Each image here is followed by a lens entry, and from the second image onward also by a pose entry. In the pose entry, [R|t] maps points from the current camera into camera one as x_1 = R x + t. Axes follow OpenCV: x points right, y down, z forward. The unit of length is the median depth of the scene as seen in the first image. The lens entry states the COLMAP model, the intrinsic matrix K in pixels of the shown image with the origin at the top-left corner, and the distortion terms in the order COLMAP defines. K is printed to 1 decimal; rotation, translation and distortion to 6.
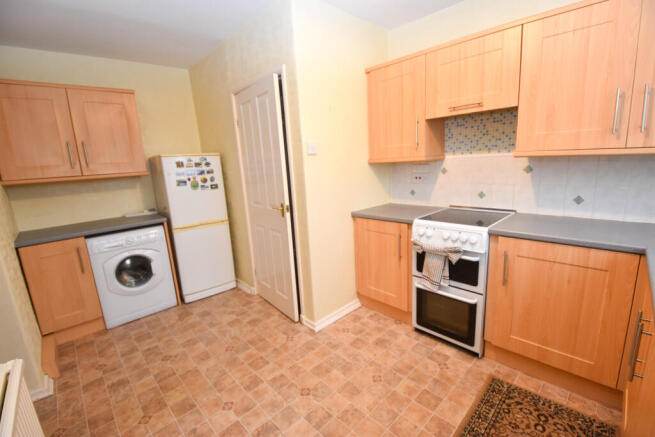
lens RADIAL K [[290.8, 0, 328.4], [0, 290.8, 218.9], [0, 0, 1]] dist [-0.001186, -0.000119]
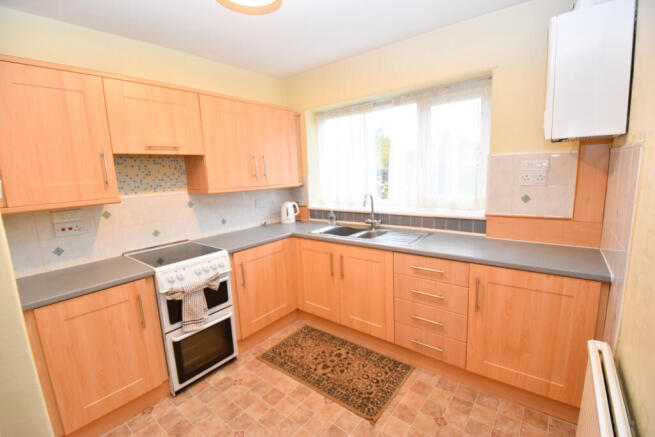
lens RADIAL K [[290.8, 0, 328.5], [0, 290.8, 219.4], [0, 0, 1]] dist [-0.001186, -0.000119]
pose [[-0.117402, -0.103411, 0.987686, -0.616922], [0.249800, 0.959510, 0.130154, -0.126442], [-0.961154, 0.262004, -0.086816, 0.574239]]
